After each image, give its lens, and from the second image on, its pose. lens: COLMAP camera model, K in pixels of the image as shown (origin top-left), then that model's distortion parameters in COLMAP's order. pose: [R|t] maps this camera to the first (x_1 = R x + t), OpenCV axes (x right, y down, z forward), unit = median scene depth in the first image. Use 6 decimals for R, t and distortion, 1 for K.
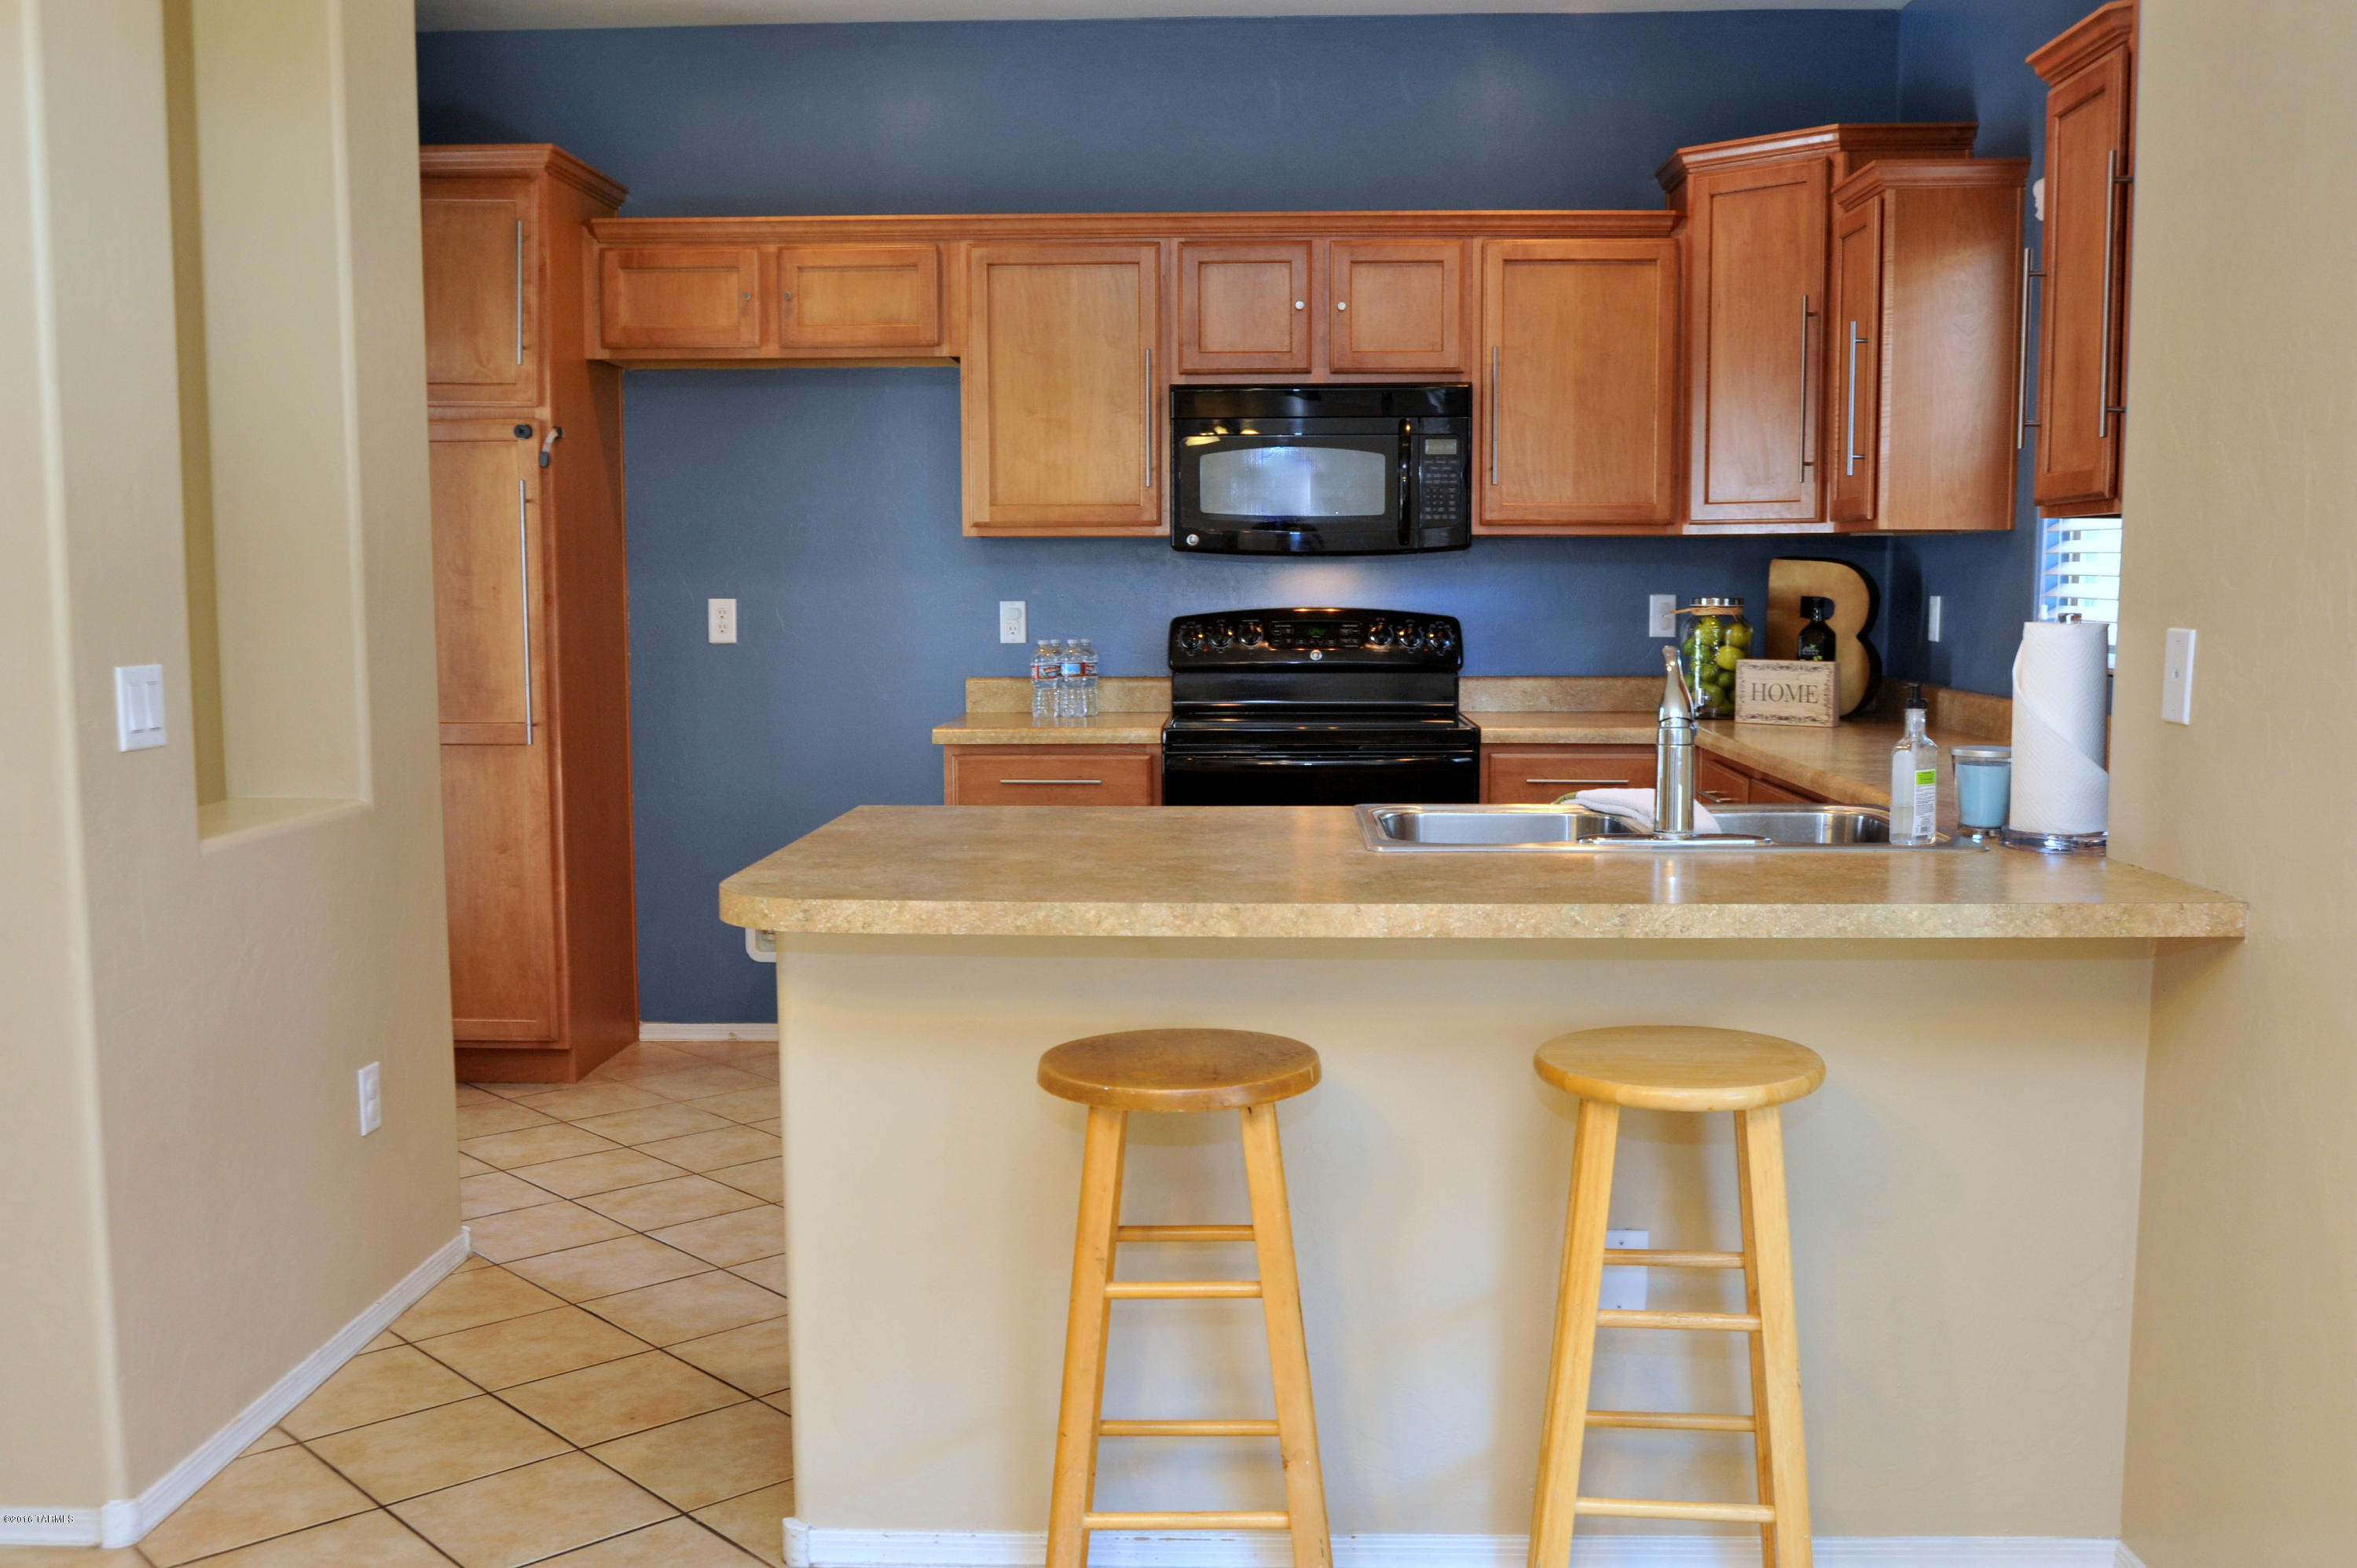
lens RADIAL K [[2227.1, 0, 1178.5], [0, 2227.1, 784.0], [0, 0, 1]] dist [-0.049638, 0.018752]
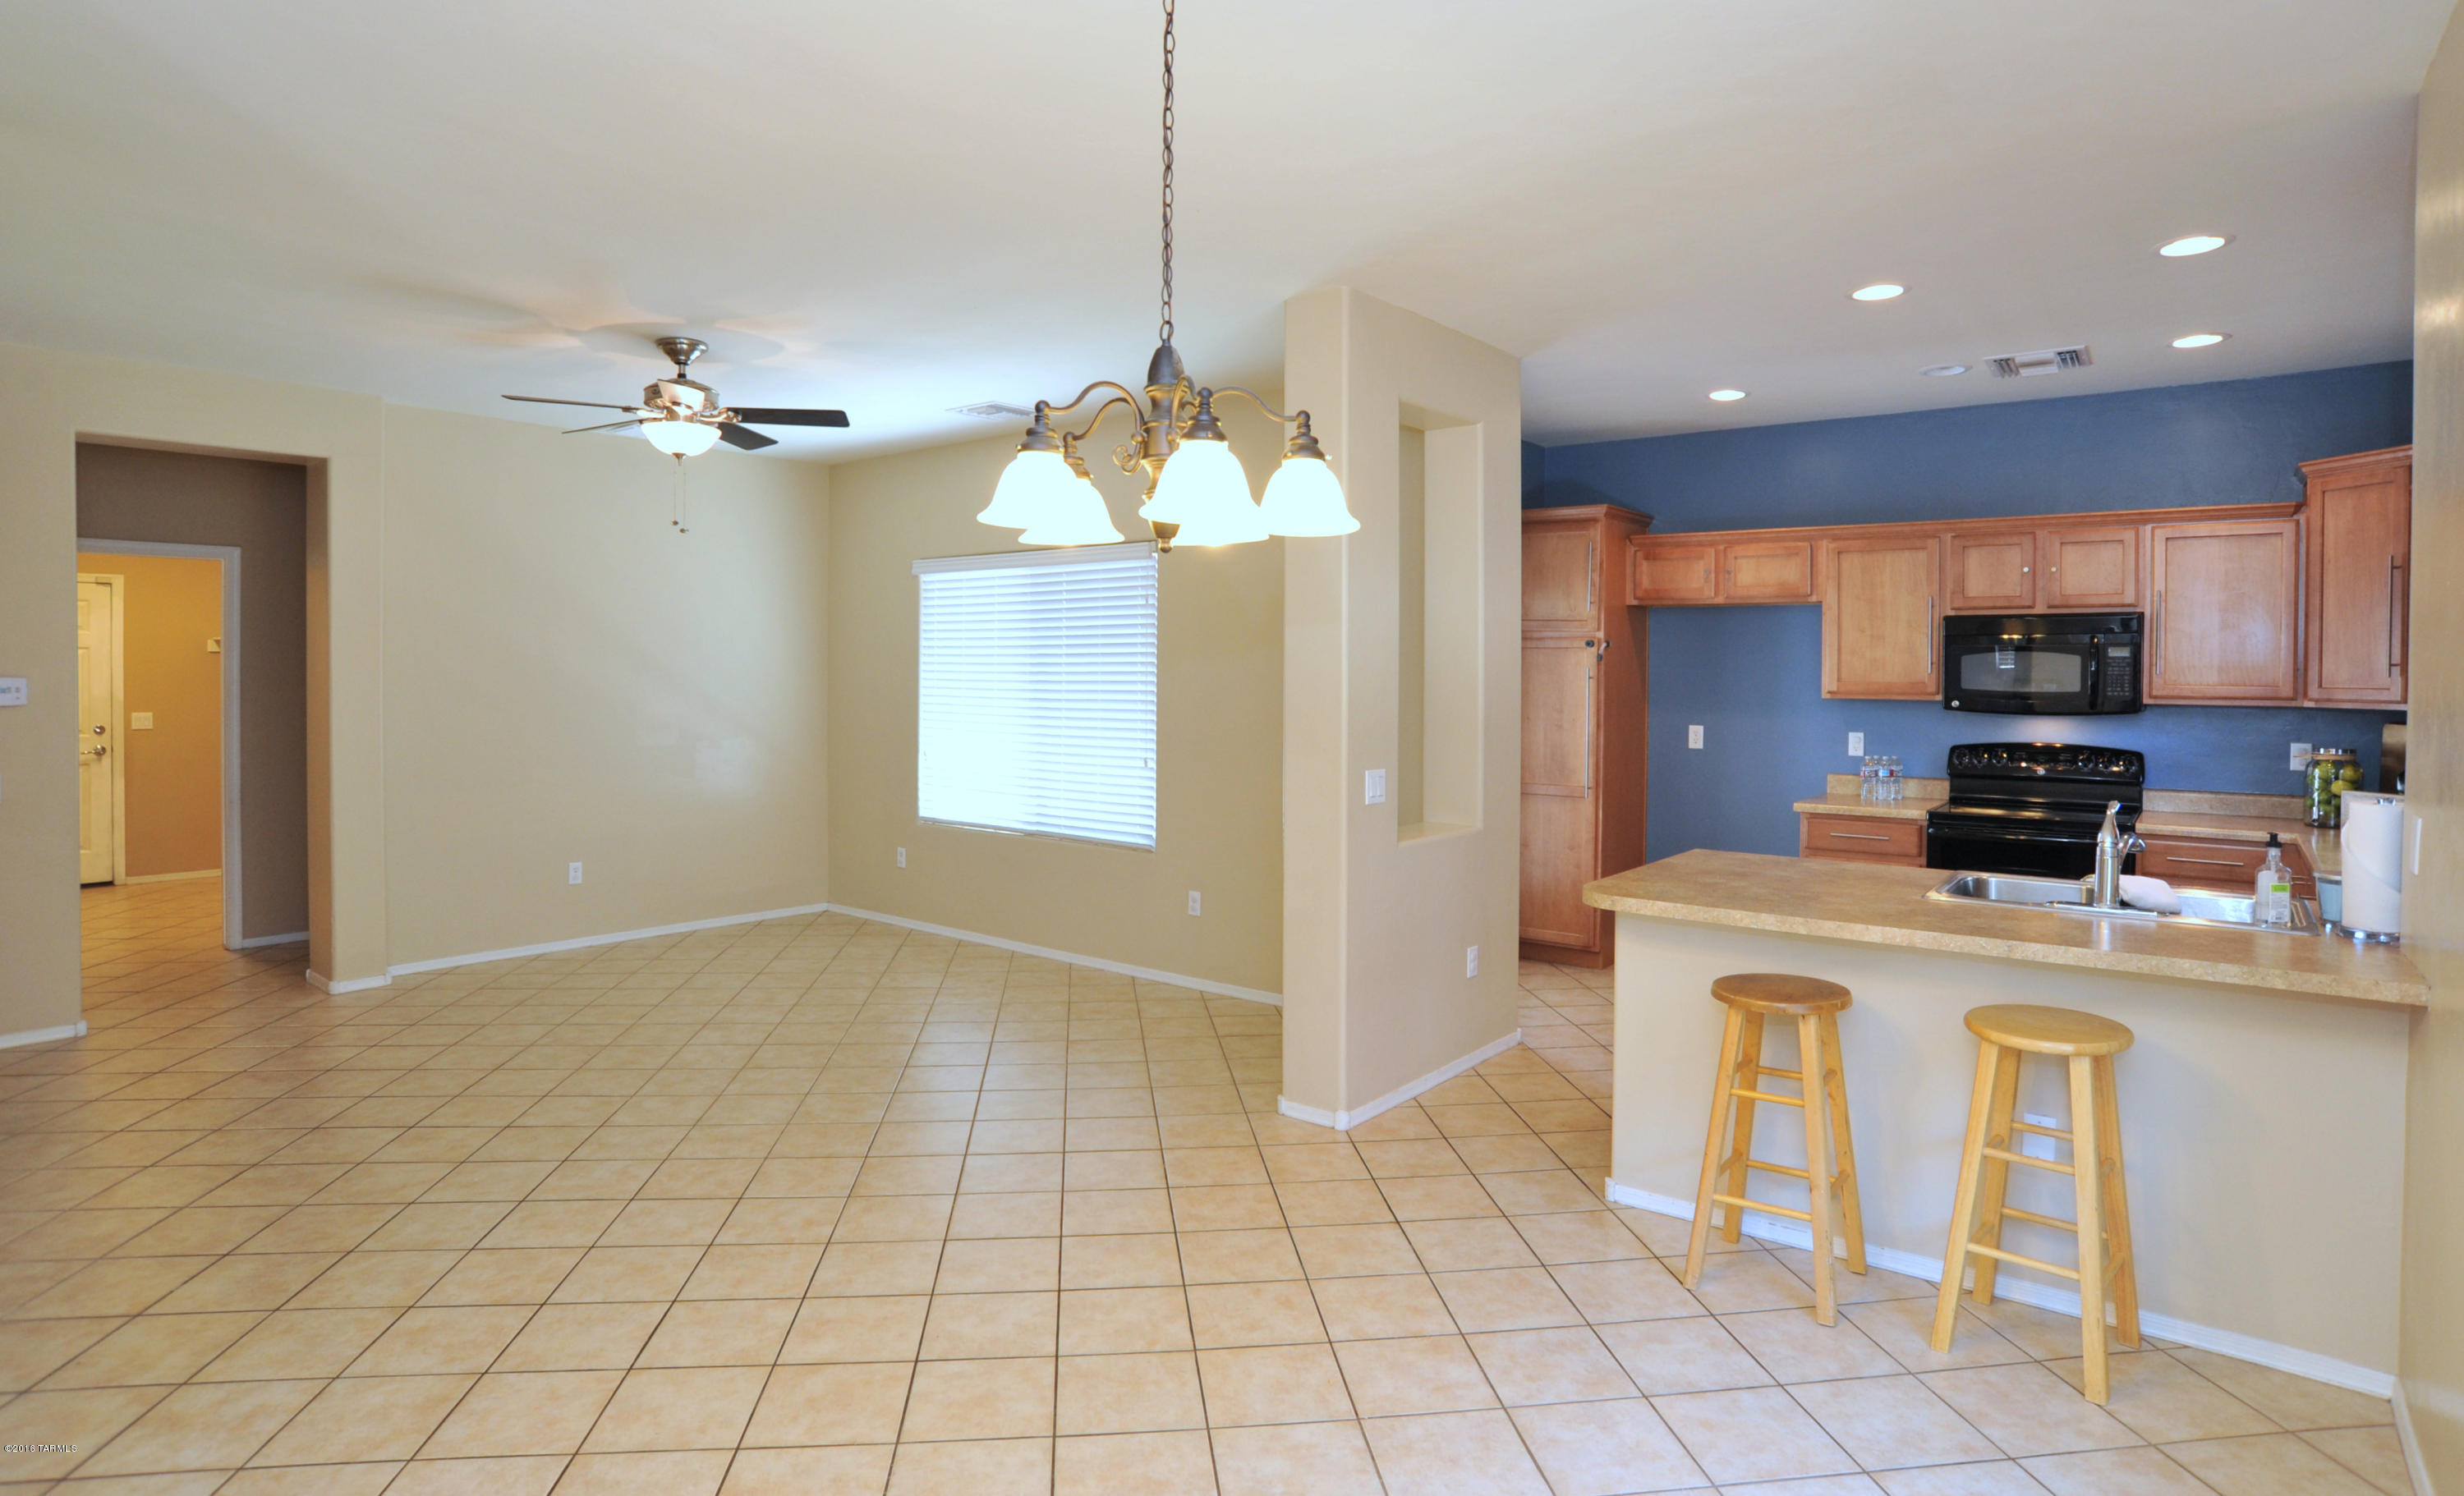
lens RADIAL K [[1305.8, 0, 1238.7], [0, 1305.8, 681.3], [0, 0, 1]] dist [-0.077210, 0.033685]
pose [[0.812580, 0.013526, -0.582693, 0.133962], [-0.063363, 0.995855, -0.065245, -0.025711], [0.579396, 0.089938, 0.810069, -0.145602]]
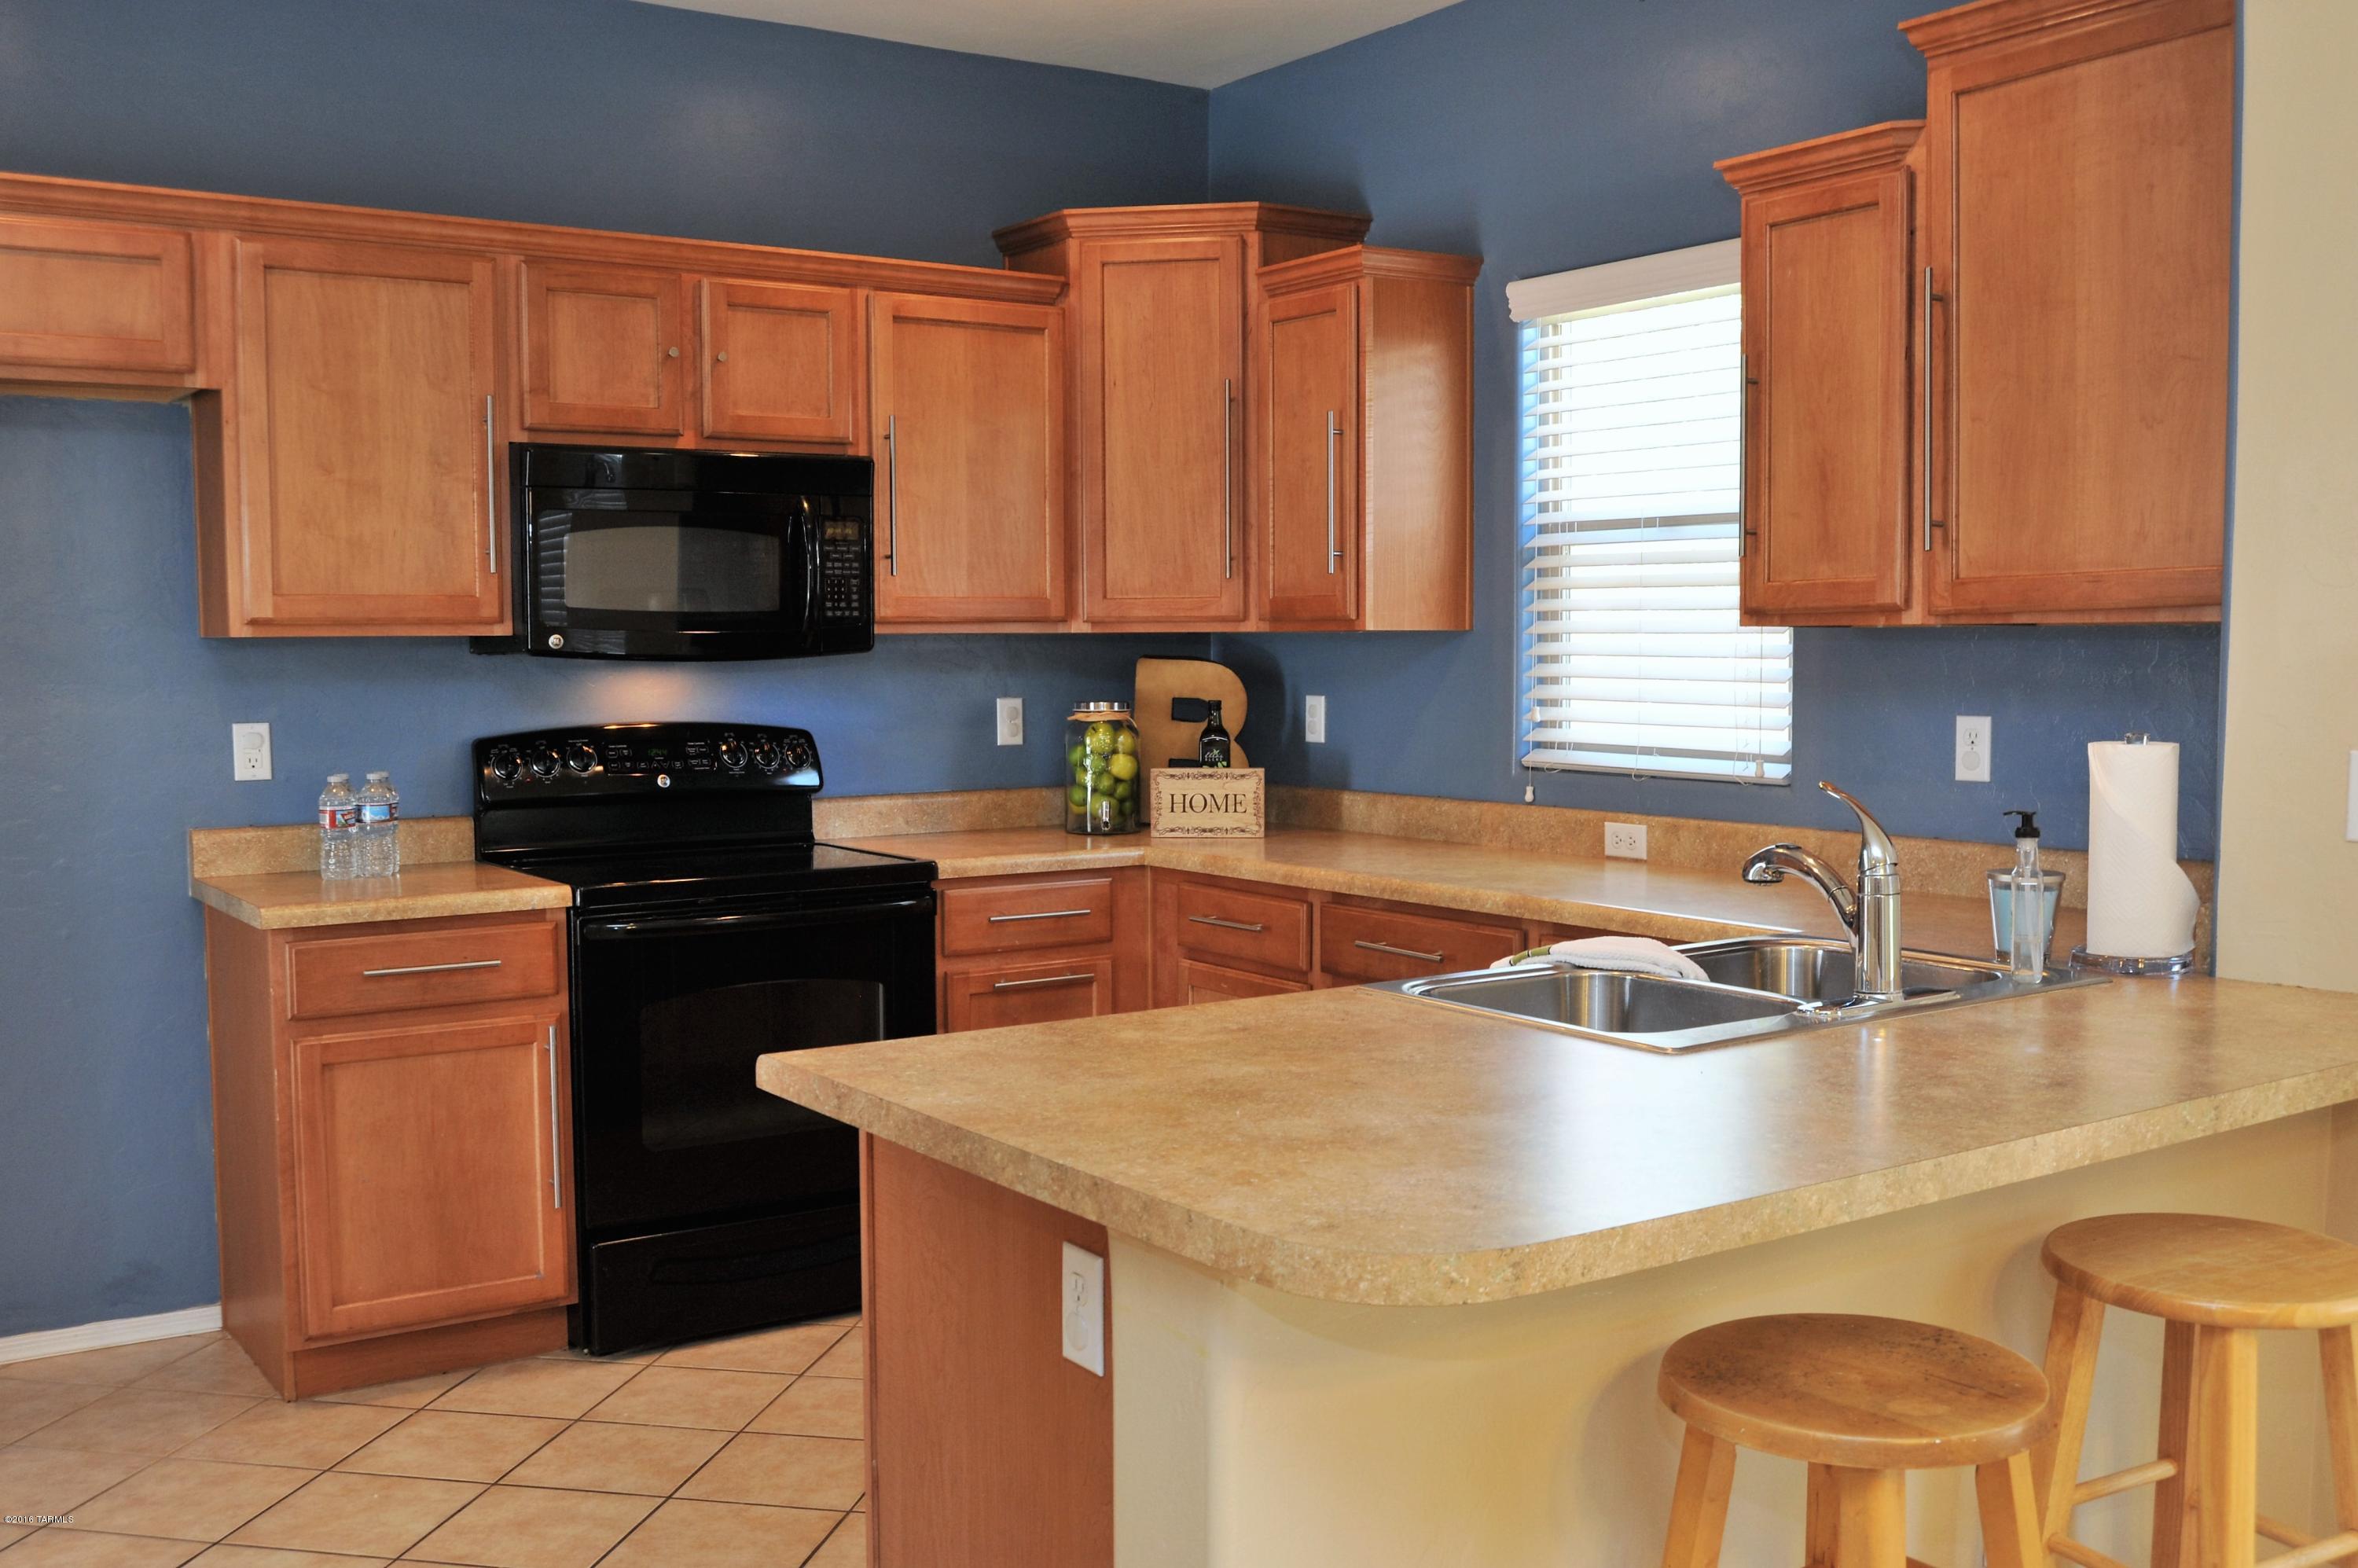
lens RADIAL K [[2228.2, 0, 1179.0], [0, 2228.2, 784.0], [0, 0, 1]] dist [-0.049638, 0.018752]
pose [[0.804547, -0.040293, 0.592521, -0.281721], [0.060657, 0.998053, -0.014493, -0.035128], [-0.590784, 0.047601, 0.805424, 0.245556]]
